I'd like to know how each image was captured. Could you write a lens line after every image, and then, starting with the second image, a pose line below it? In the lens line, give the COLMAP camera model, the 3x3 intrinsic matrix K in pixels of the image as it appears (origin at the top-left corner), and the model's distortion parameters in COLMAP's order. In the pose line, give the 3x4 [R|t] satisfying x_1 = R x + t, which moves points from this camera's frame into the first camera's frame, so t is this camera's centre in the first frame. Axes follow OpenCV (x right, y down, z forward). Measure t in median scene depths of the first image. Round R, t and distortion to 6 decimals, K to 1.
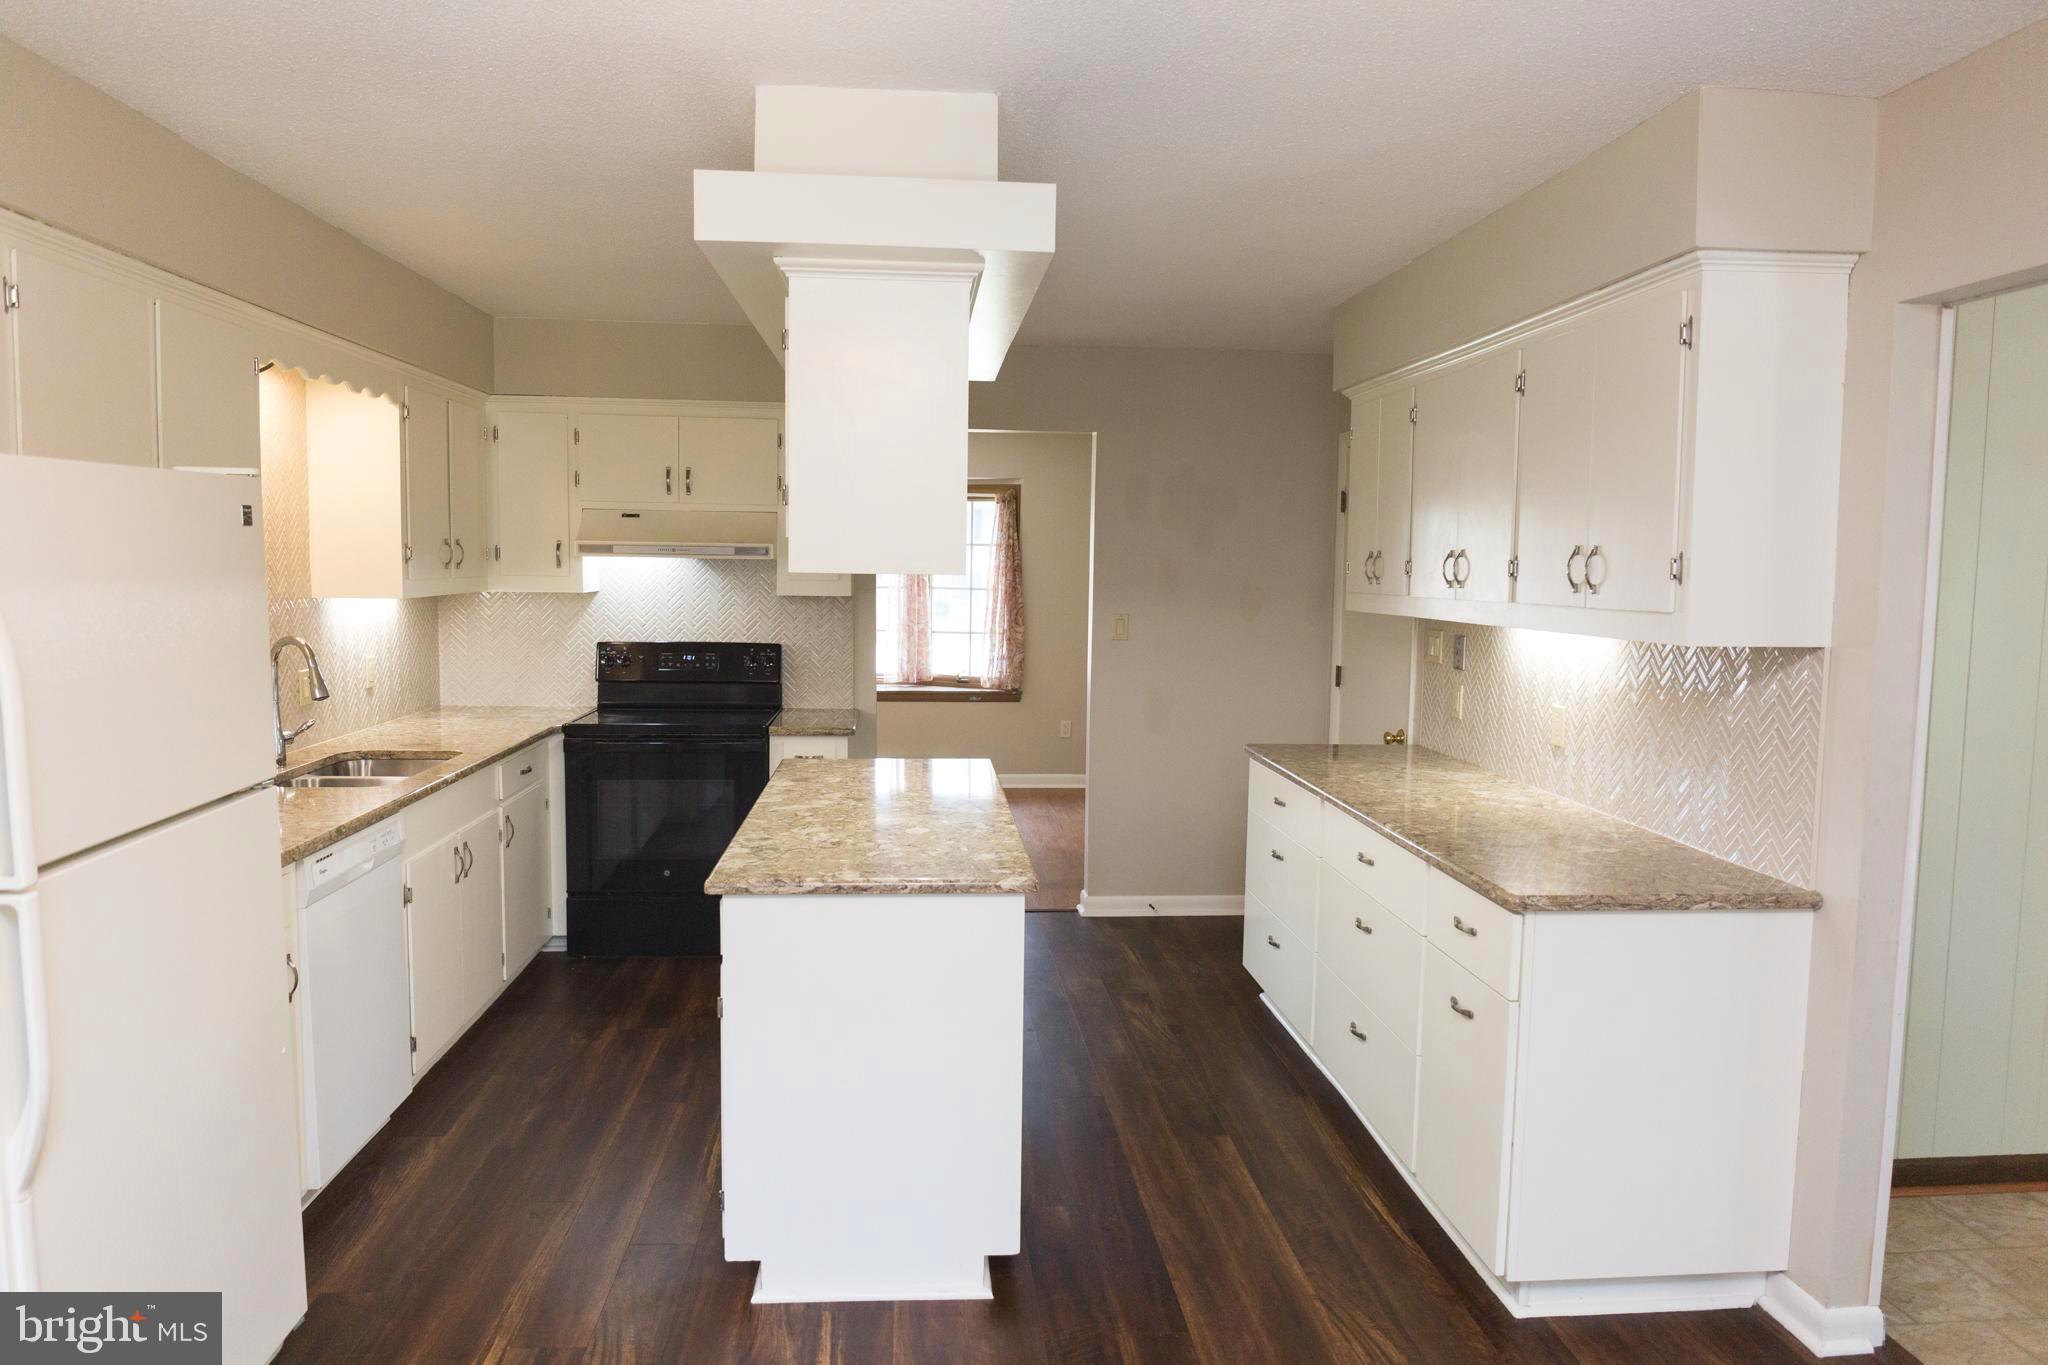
lens RADIAL K [[1373.5, 0, 1027.2], [0, 1373.5, 672.4], [0, 0, 1]] dist [-0.017434, -0.011977]
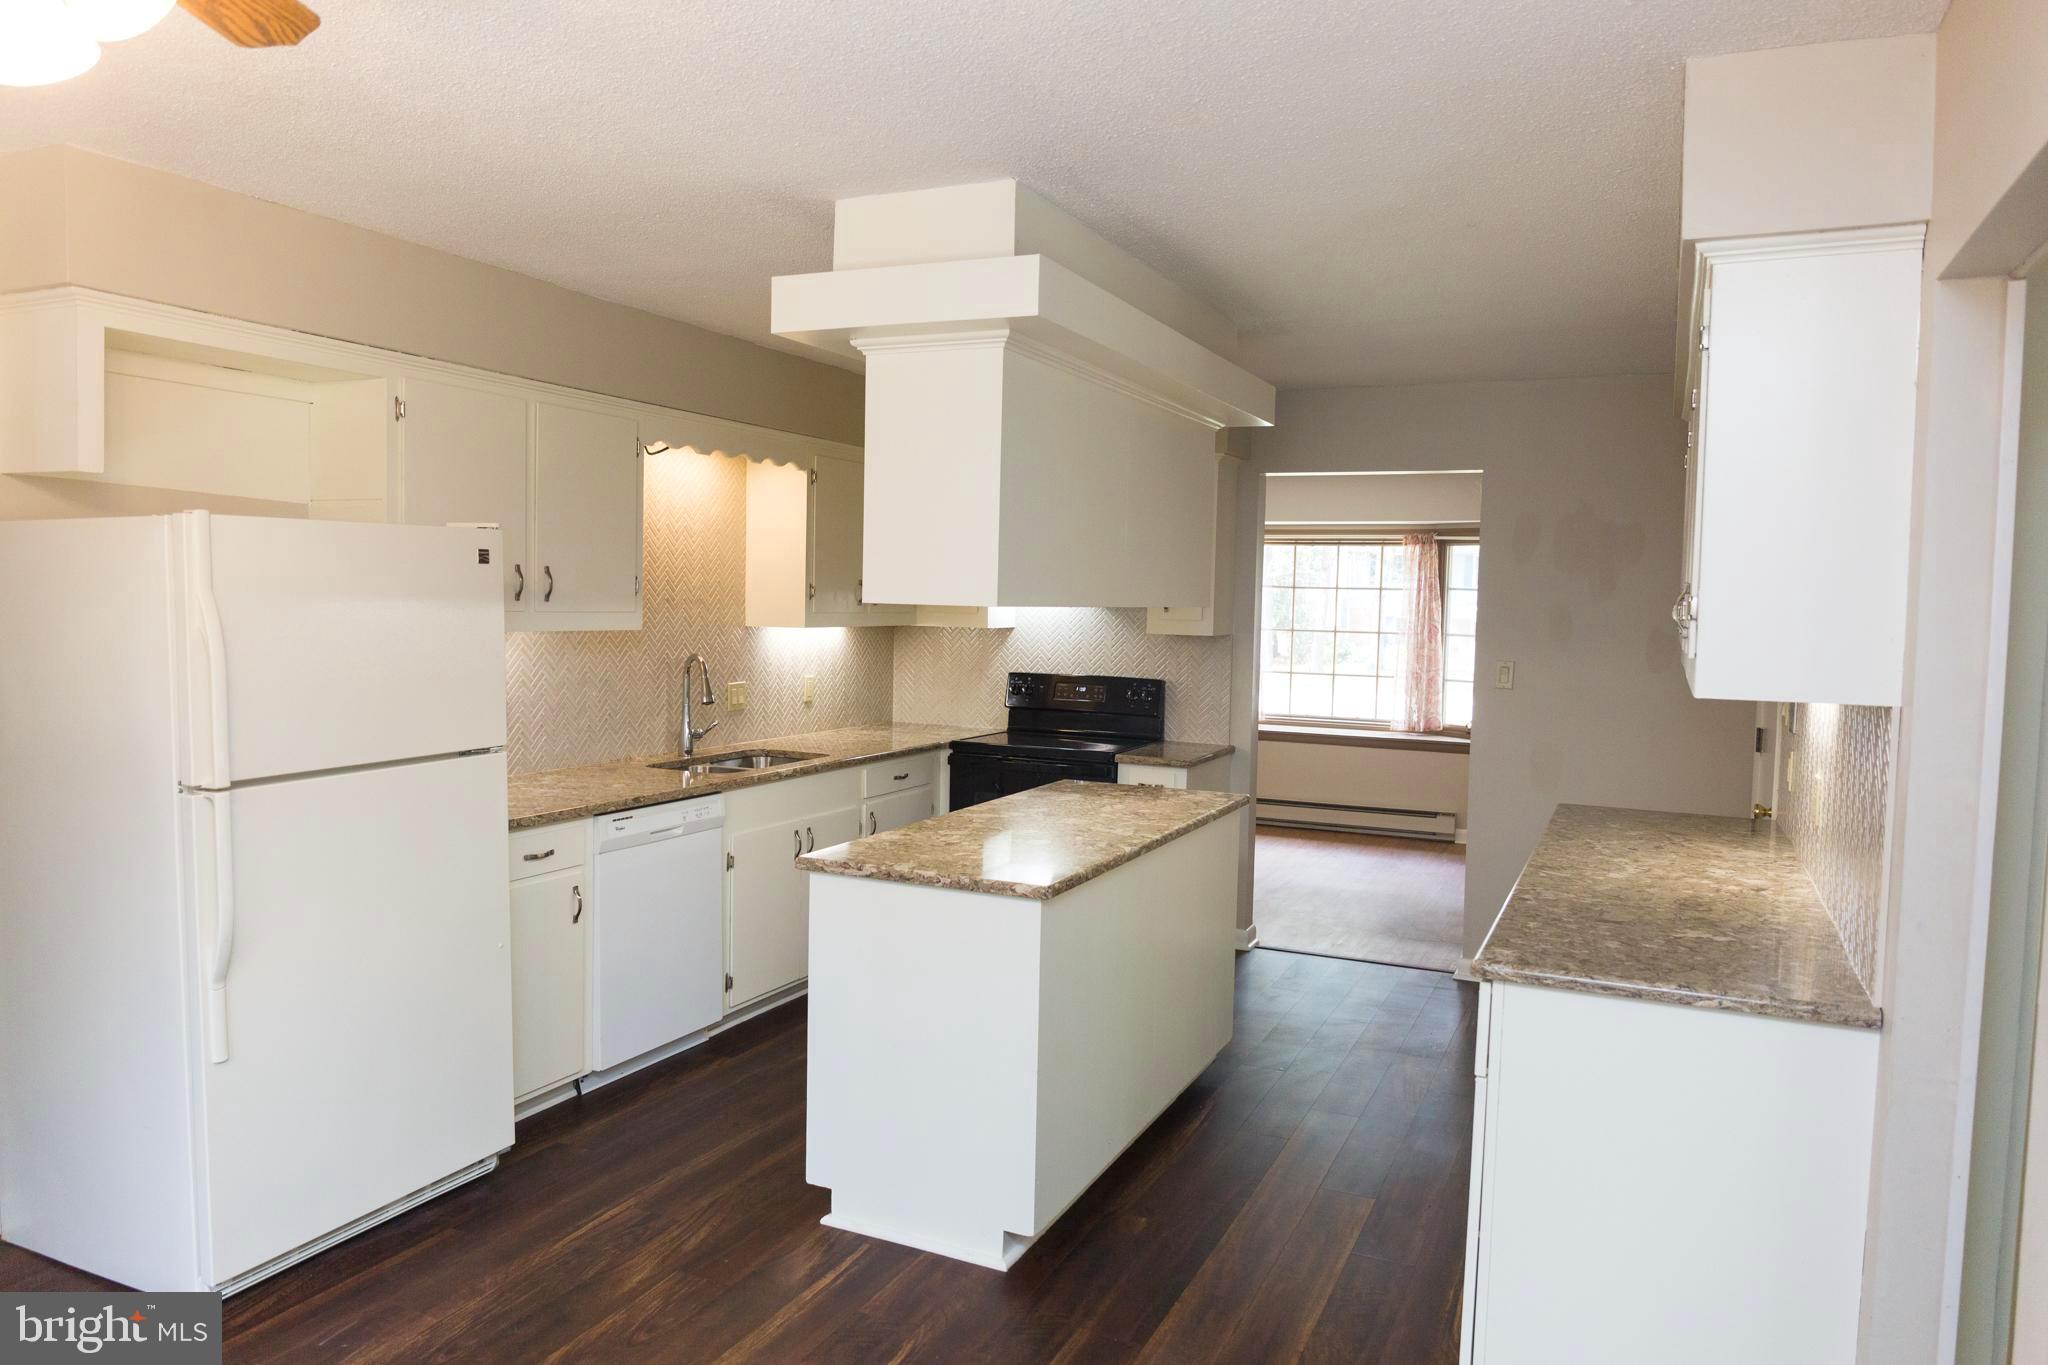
lens RADIAL K [[1373.5, 0, 1019.9], [0, 1373.5, 674.3], [0, 0, 1]] dist [-0.017434, -0.011977]
pose [[0.871243, 0.033960, -0.489676, 0.322493], [-0.050745, 0.998490, -0.021040, 0.003839], [0.488222, 0.043180, 0.871651, 0.023218]]
